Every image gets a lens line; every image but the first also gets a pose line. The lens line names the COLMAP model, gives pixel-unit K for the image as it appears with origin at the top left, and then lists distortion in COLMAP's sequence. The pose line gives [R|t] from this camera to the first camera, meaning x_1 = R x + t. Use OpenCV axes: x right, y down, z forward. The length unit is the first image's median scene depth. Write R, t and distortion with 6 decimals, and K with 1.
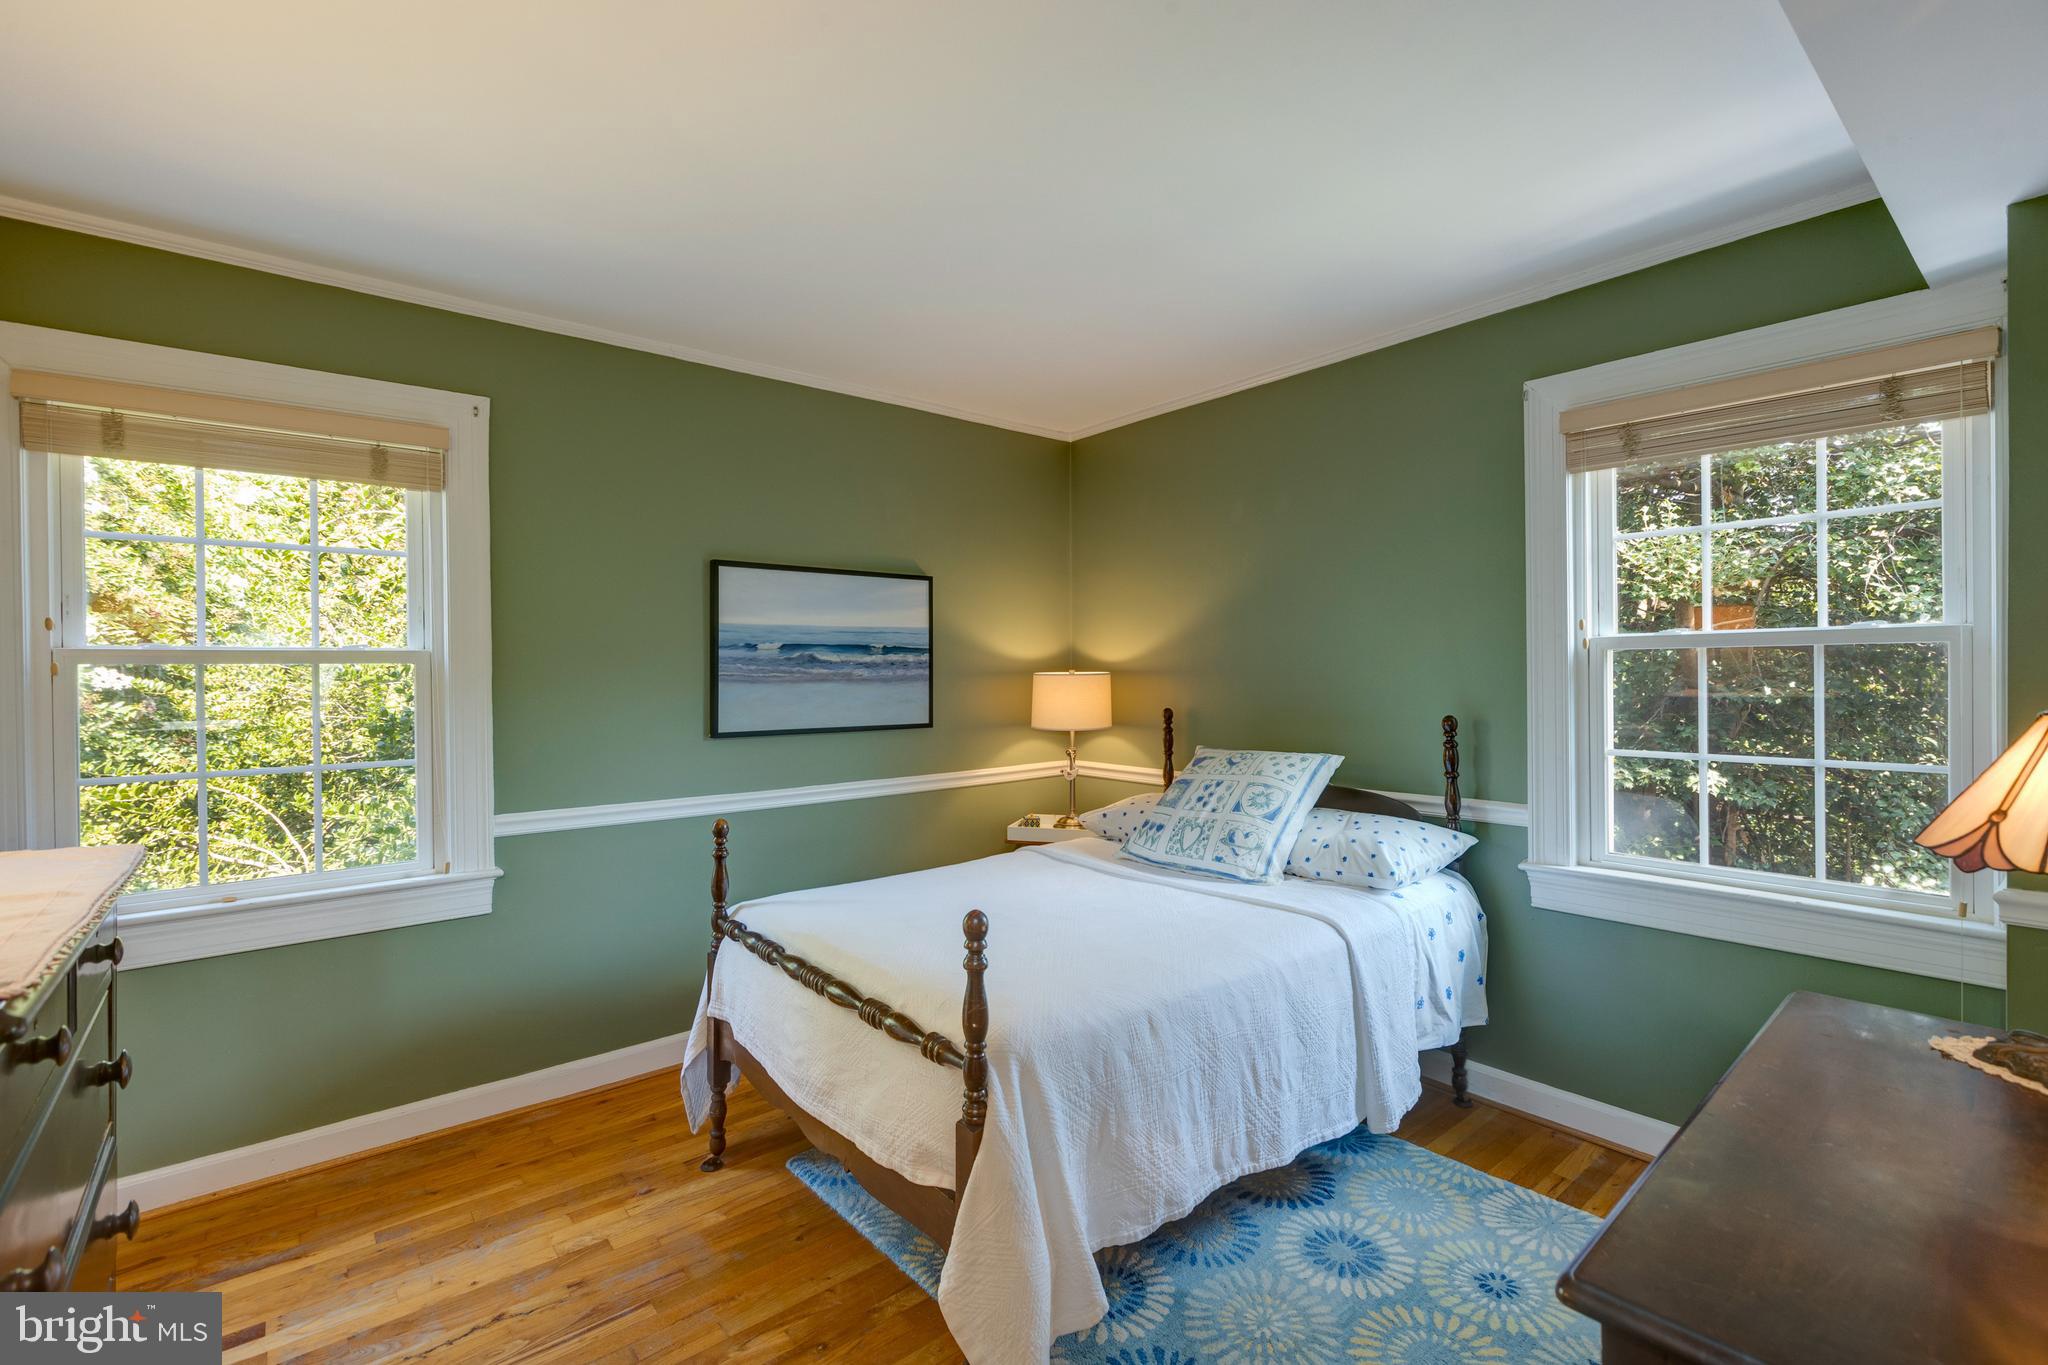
lens RADIAL K [[908.9, 0, 1030.2], [0, 908.9, 677.2], [0, 0, 1]] dist [0.001138, -0.000110]
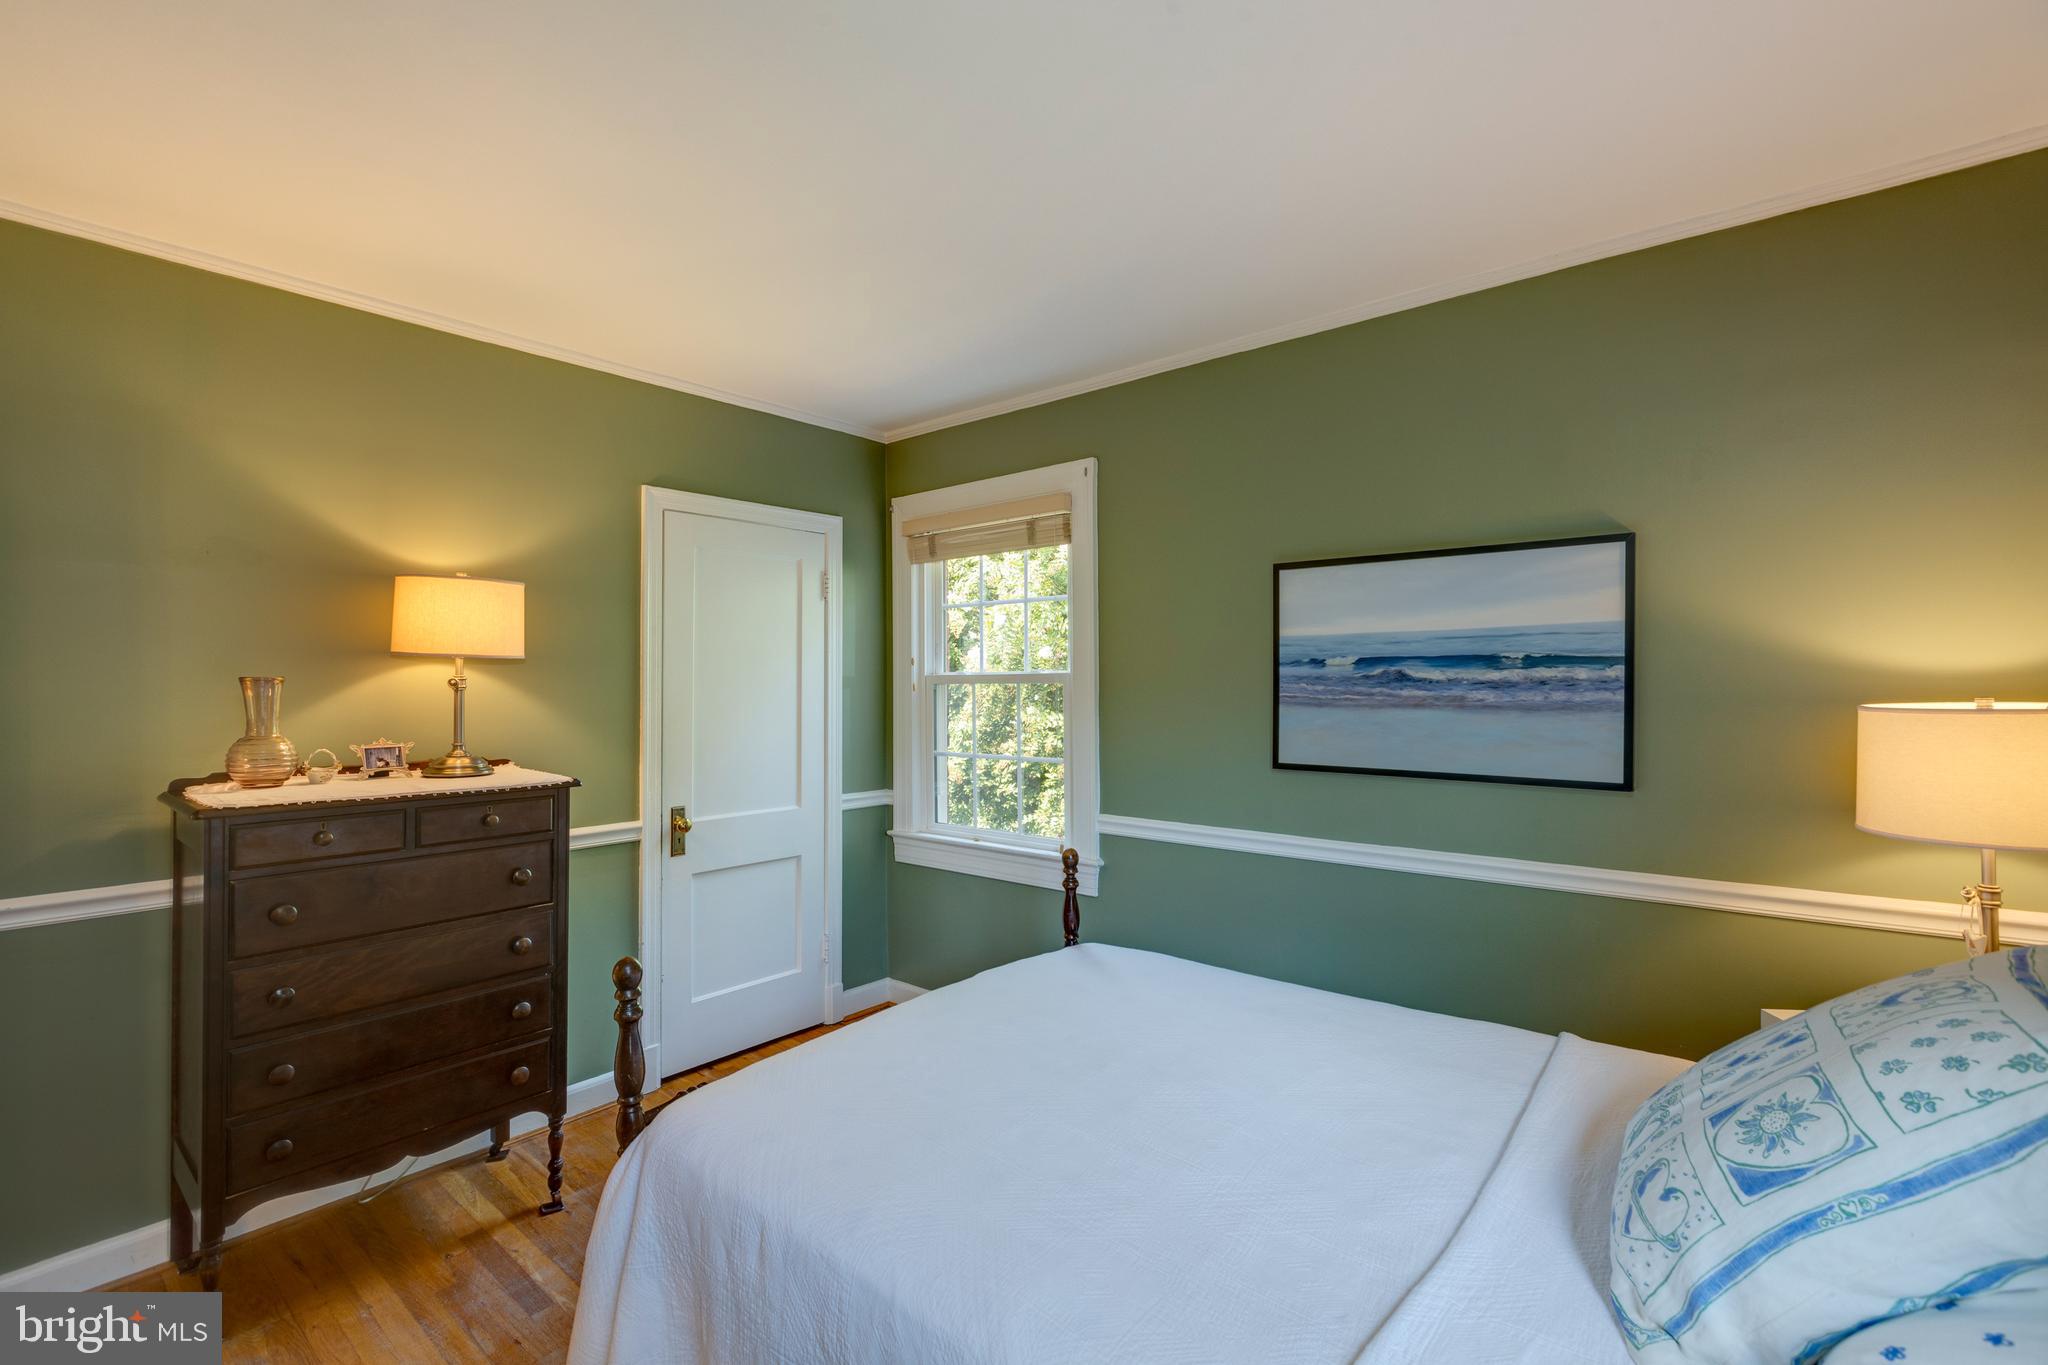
lens RADIAL K [[908.9, 0, 1030.2], [0, 908.9, 677.2], [0, 0, 1]] dist [0.001138, -0.000110]
pose [[0.180819, 0.001241, -0.983516, 0.450487], [-0.003887, 0.999992, 0.000547, -0.019350], [0.983509, 0.003724, 0.180822, 0.584262]]
